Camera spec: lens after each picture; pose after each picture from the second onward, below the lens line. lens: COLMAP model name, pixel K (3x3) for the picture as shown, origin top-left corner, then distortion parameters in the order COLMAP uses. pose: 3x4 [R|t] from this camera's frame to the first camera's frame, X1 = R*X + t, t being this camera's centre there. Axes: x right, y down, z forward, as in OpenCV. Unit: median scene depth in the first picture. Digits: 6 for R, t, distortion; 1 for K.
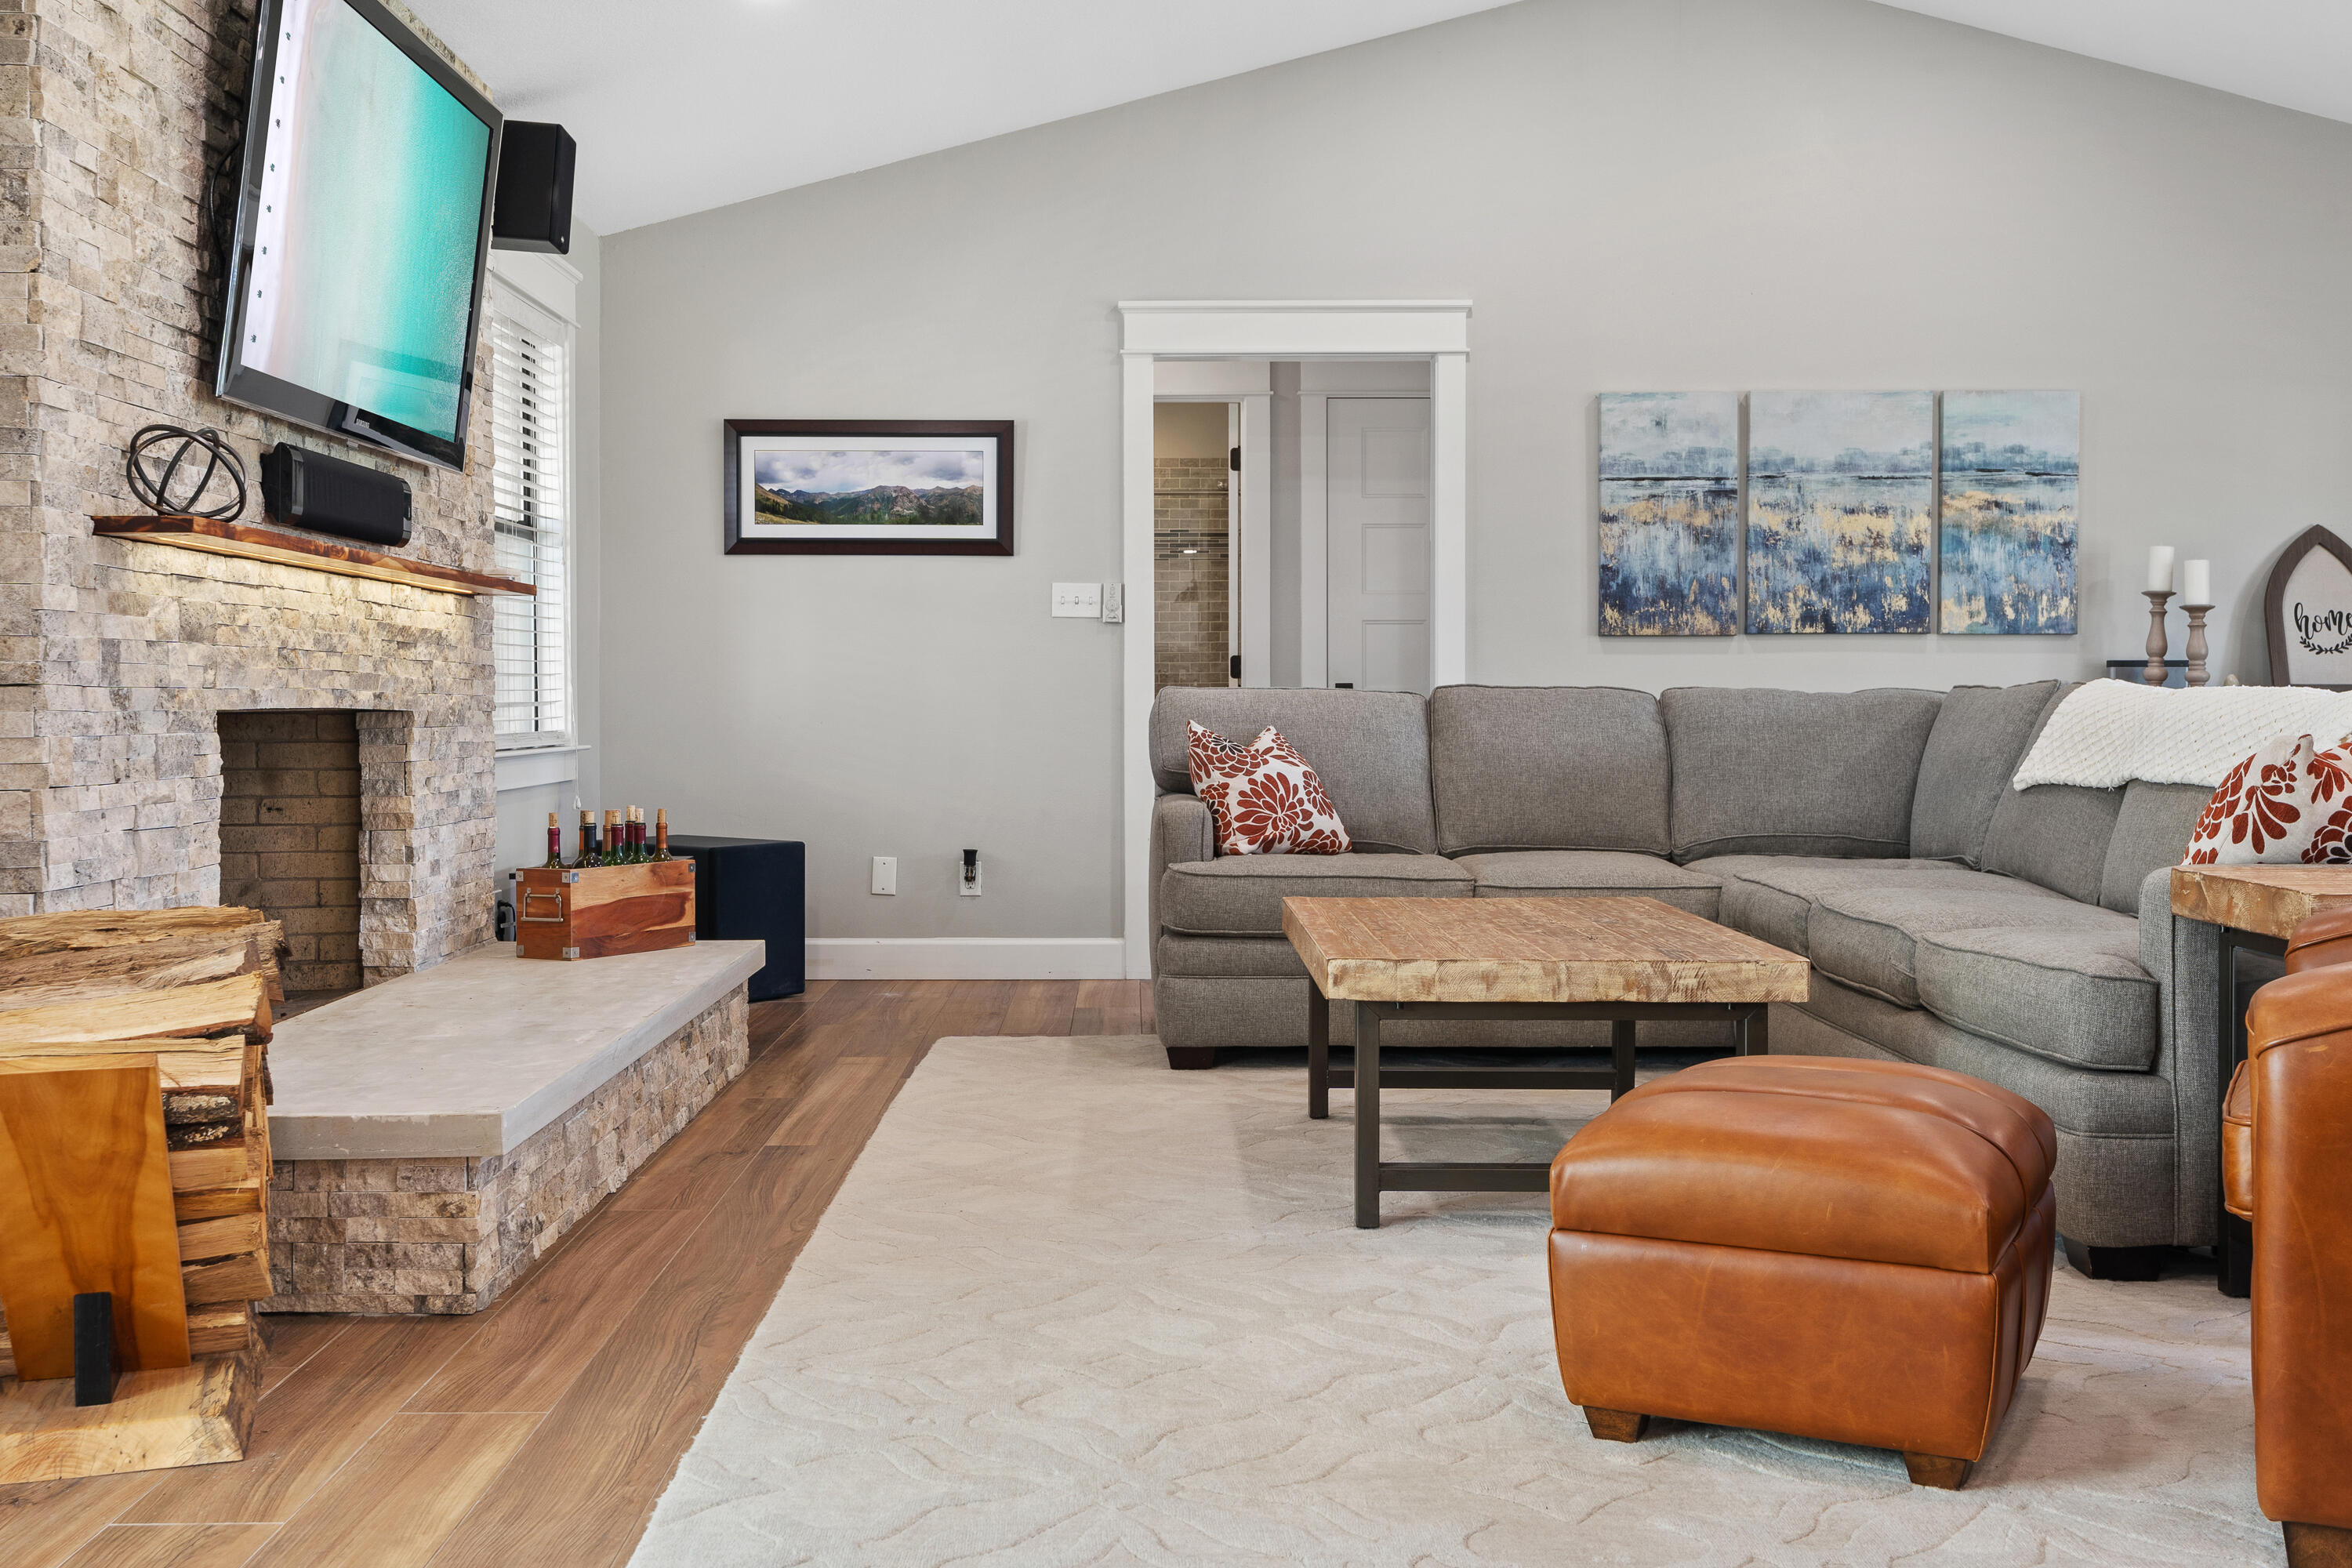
lens RADIAL K [[2326.0, 0, 1148.6], [0, 2326.0, 741.5], [0, 0, 1]] dist [0.000879, 0.000000]
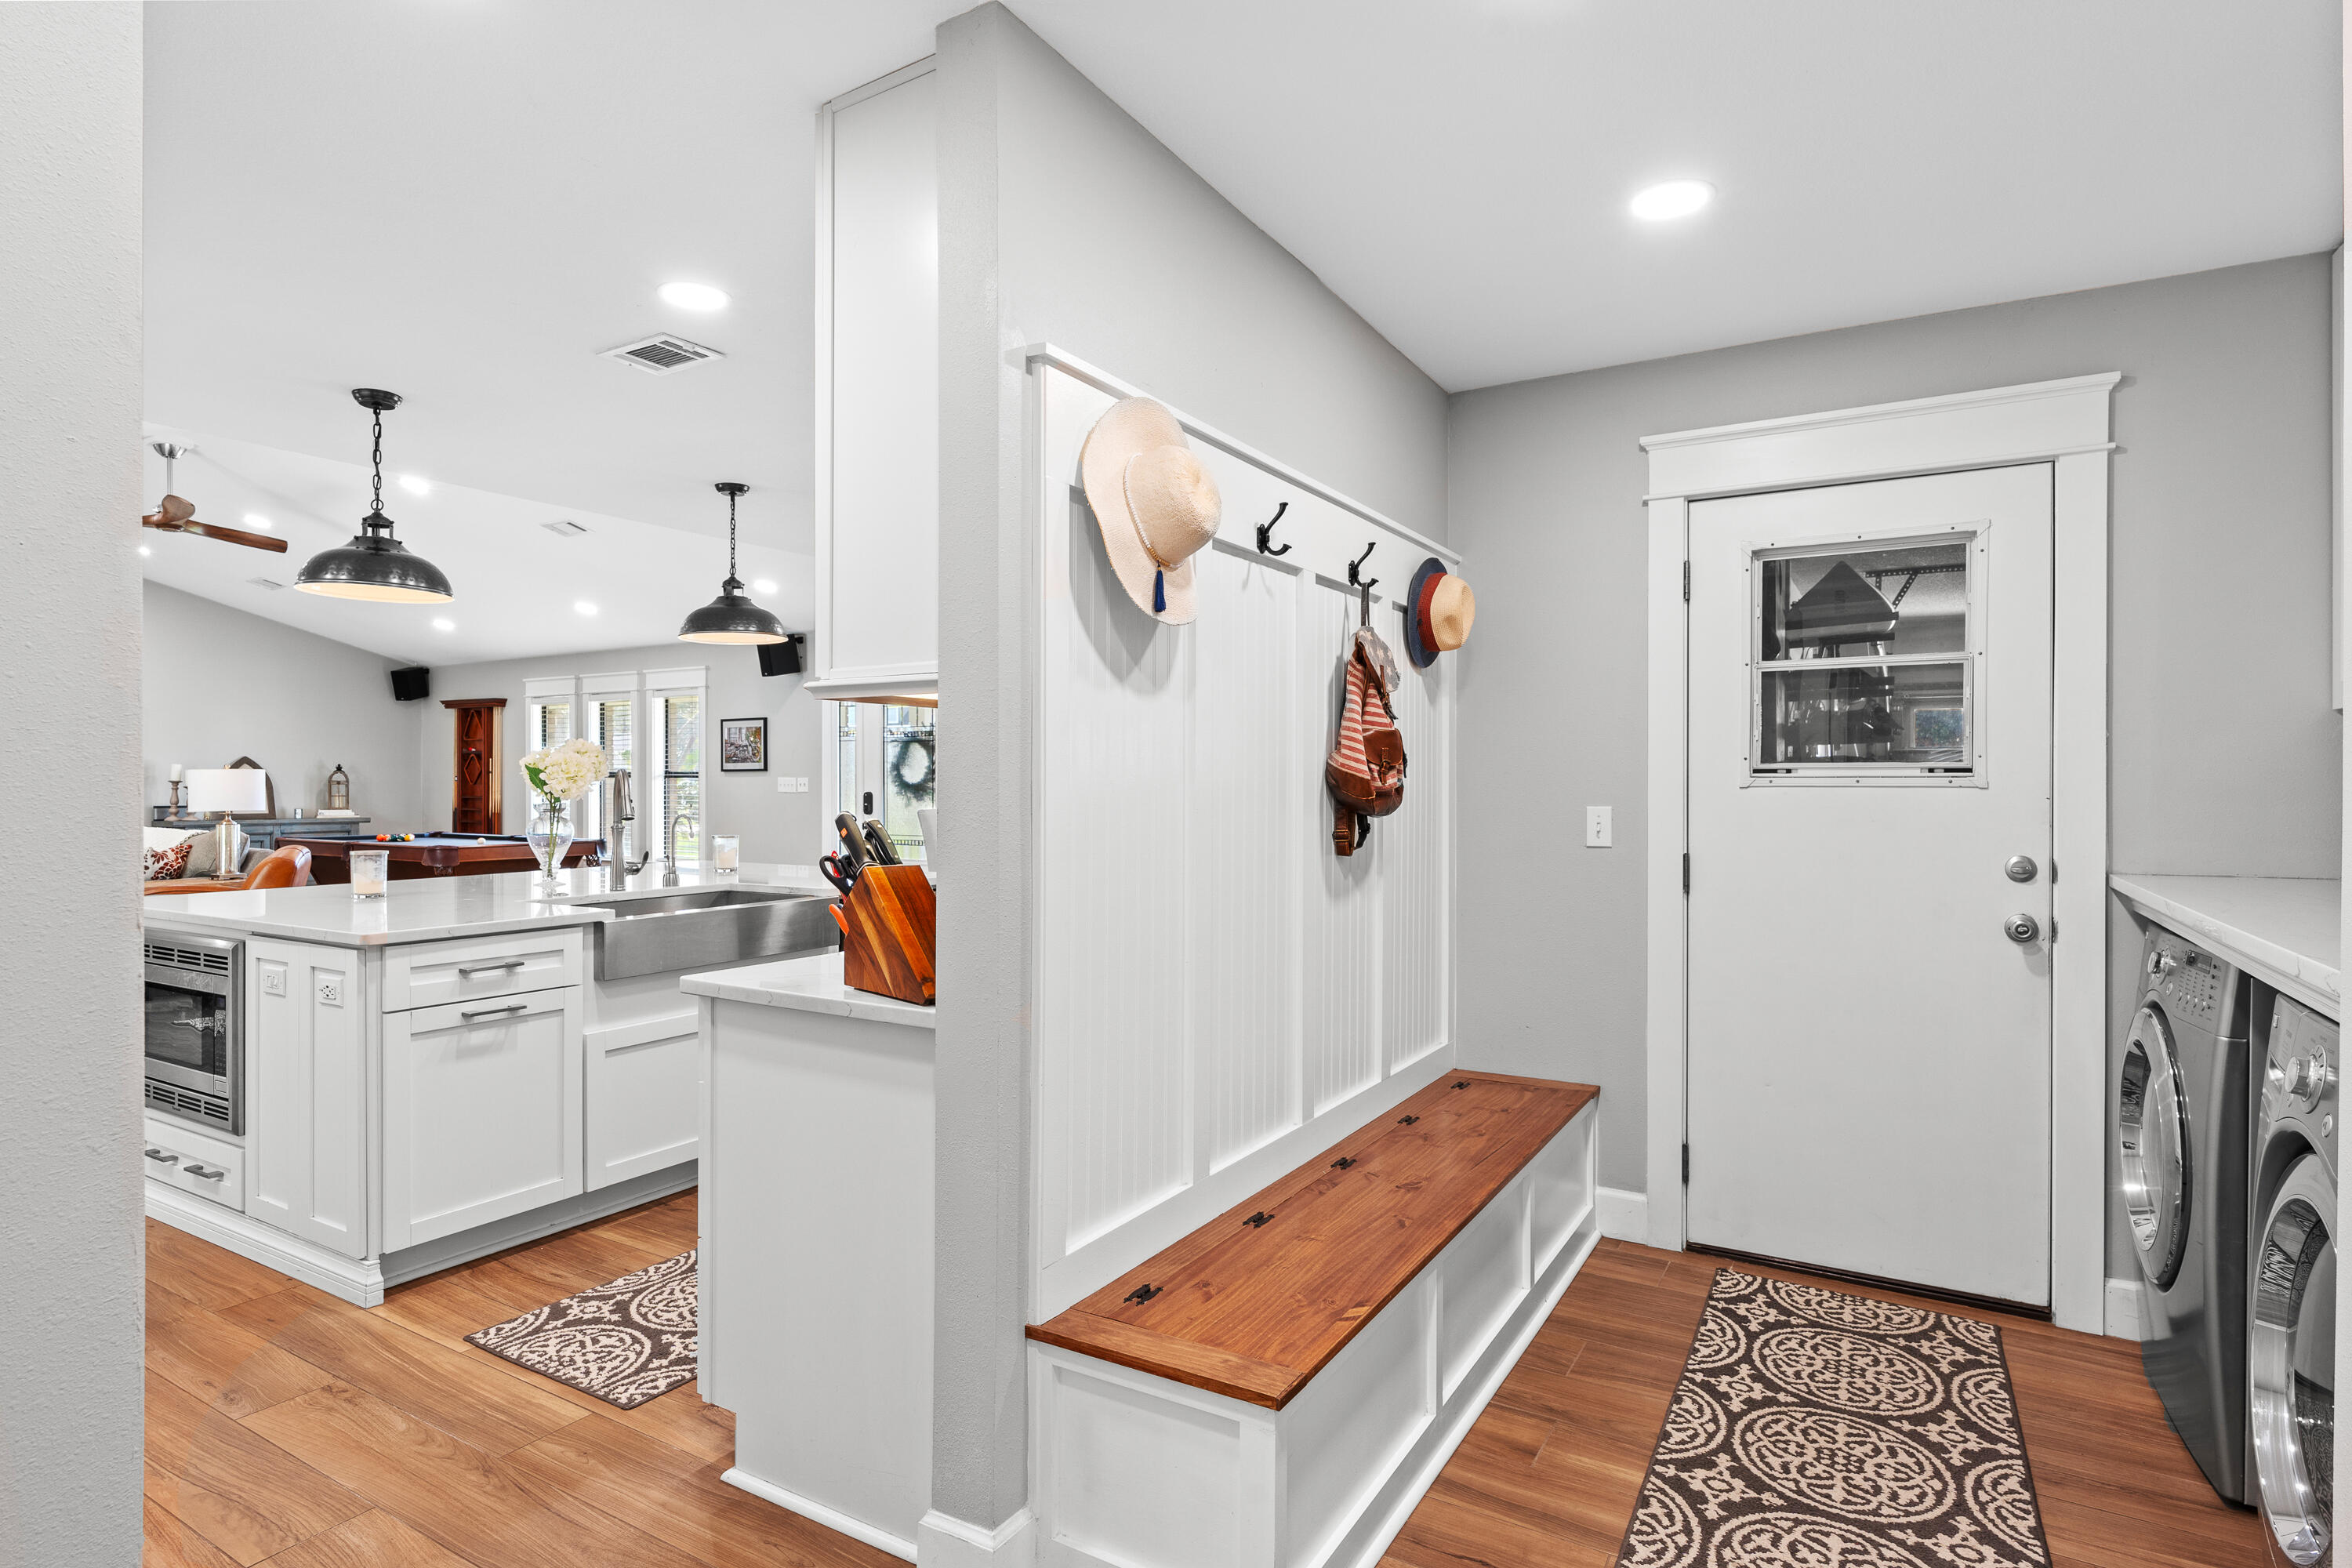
lens RADIAL K [[1263.7, 0, 1161.2], [0, 1263.7, 784.1], [0, 0, 1]] dist [-0.001626, 0.005146]
pose [[0.549695, 0.001889, 0.835364, -0.192466], [0.011783, 0.999880, -0.010014, -0.038760], [-0.835283, 0.015347, 0.549607, -0.900467]]
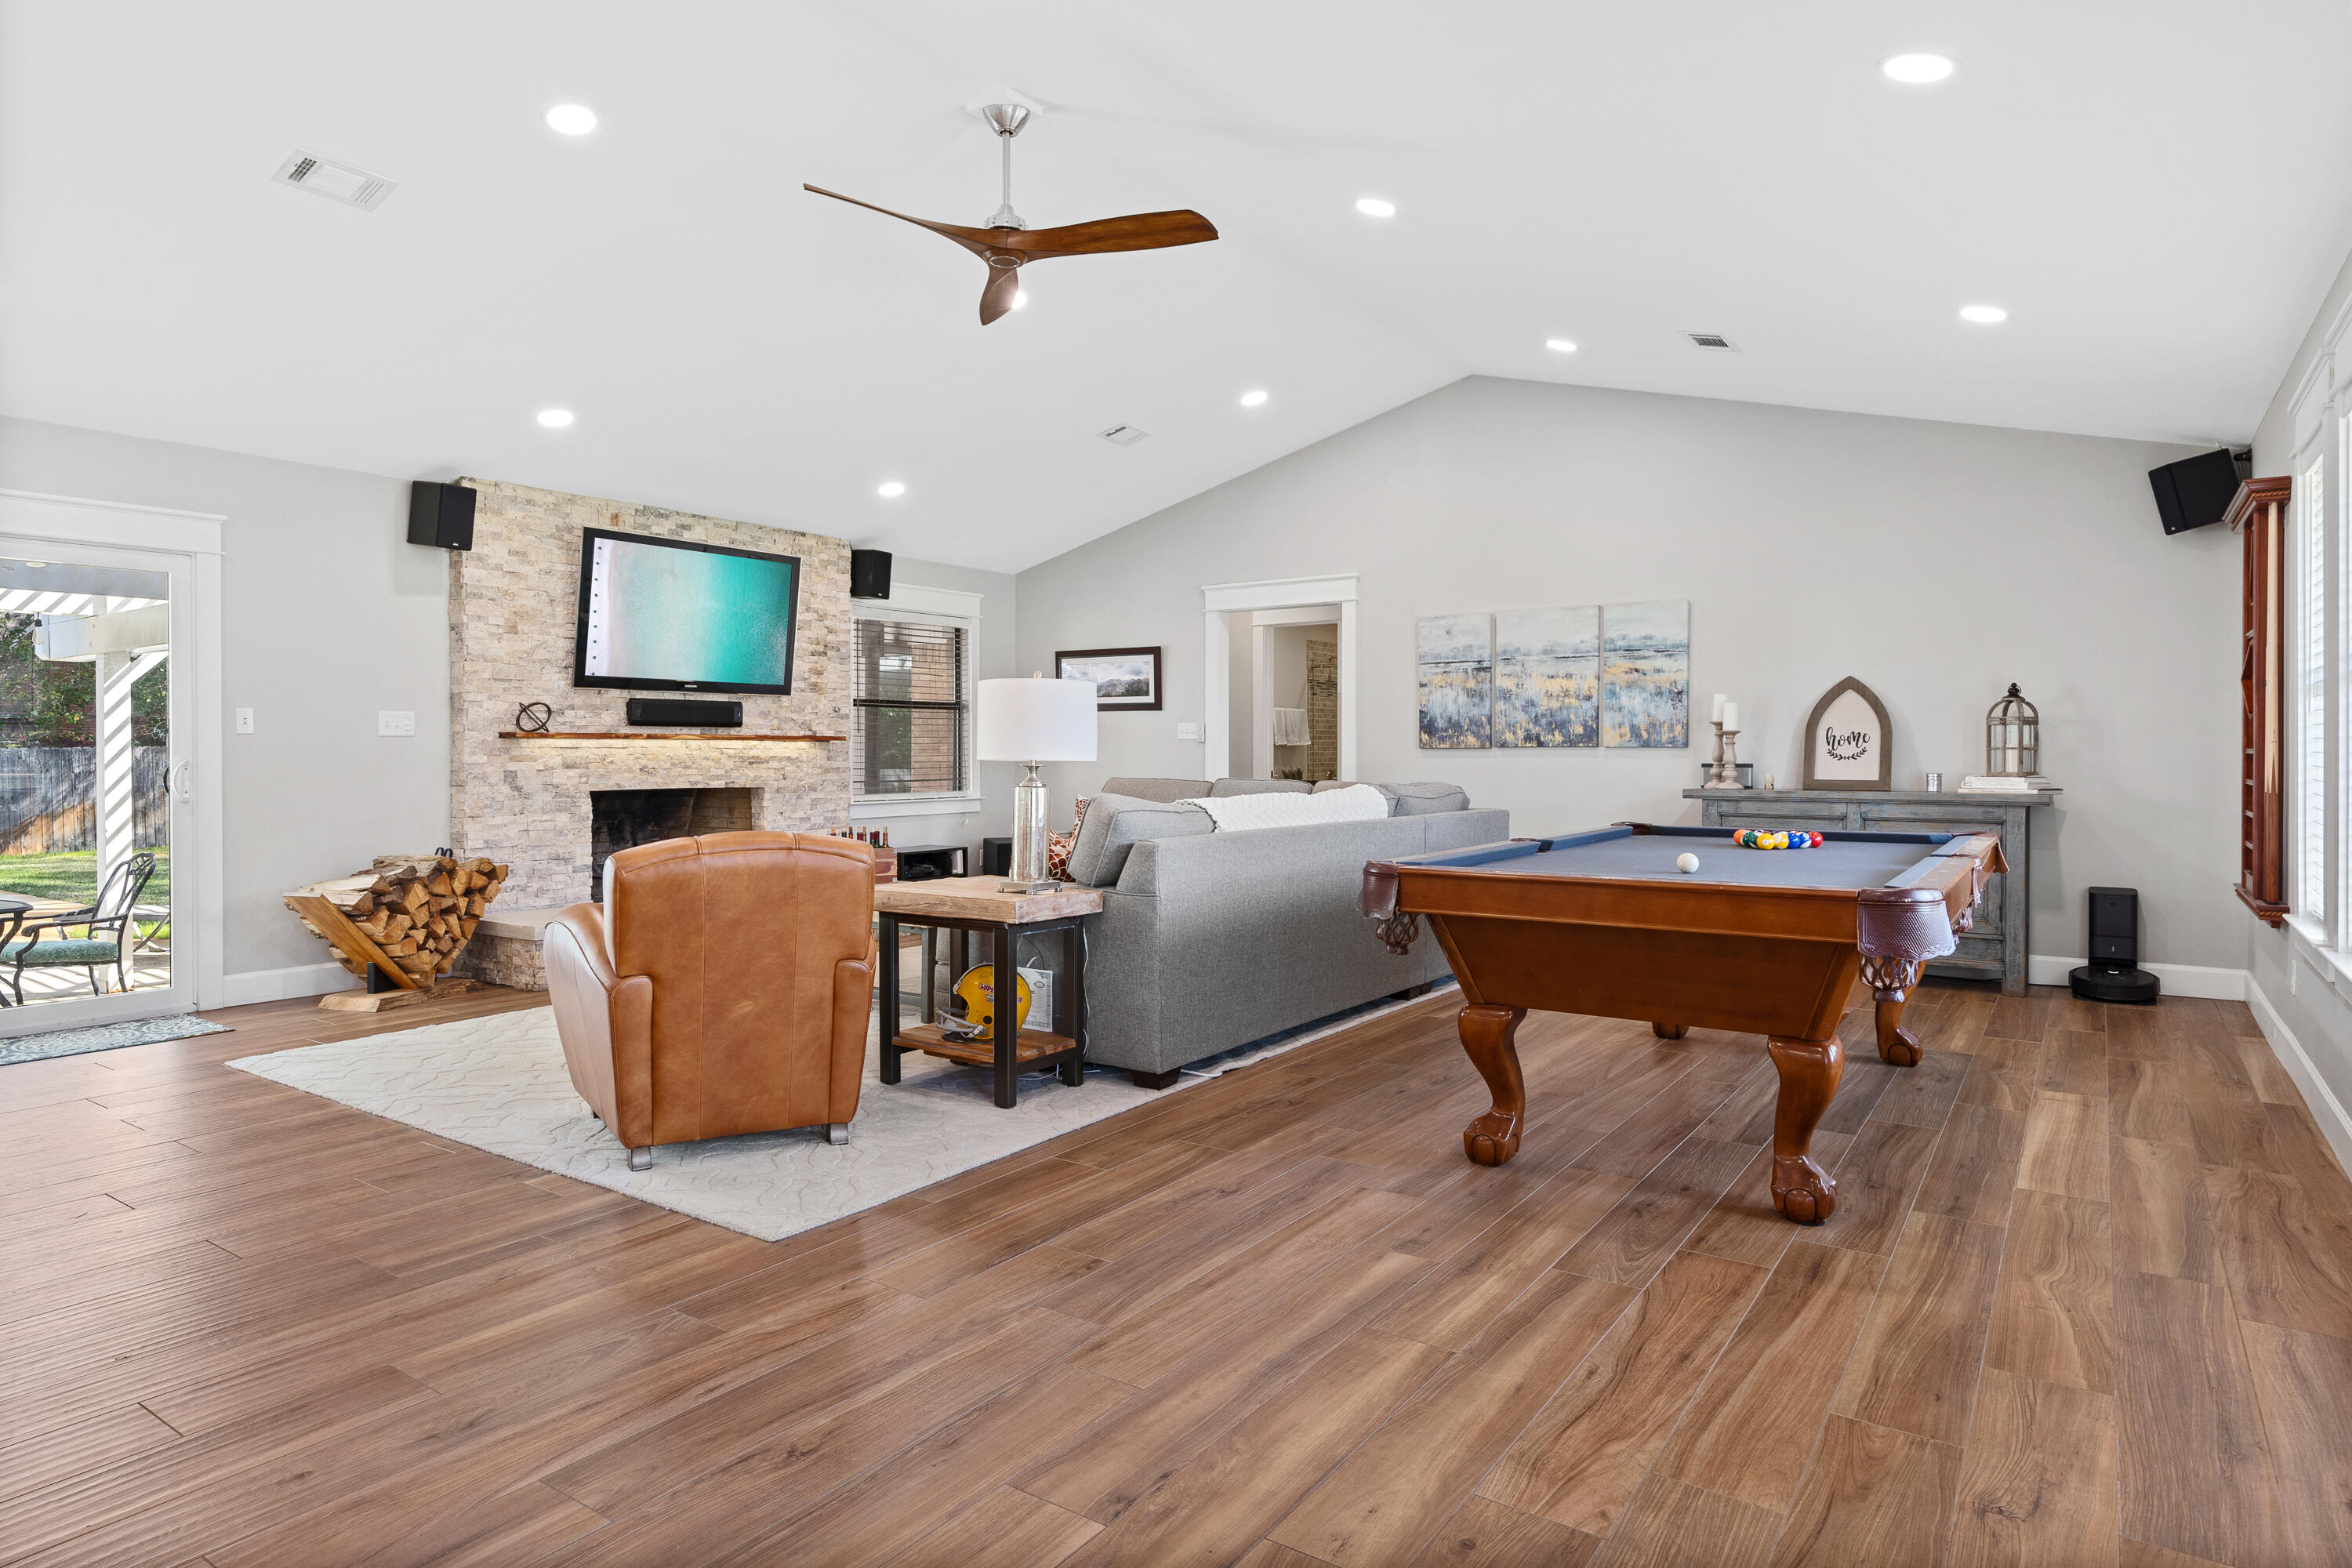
lens RADIAL K [[1327.3, 0, 1154.7], [0, 1327.3, 761.7], [0, 0, 1]] dist [-0.004310, 0.004097]
pose [[0.809762, 0.006029, -0.586727, 0.777336], [-0.010771, 0.999931, -0.004591, -0.033585], [0.586659, 0.010037, 0.809772, 0.027939]]
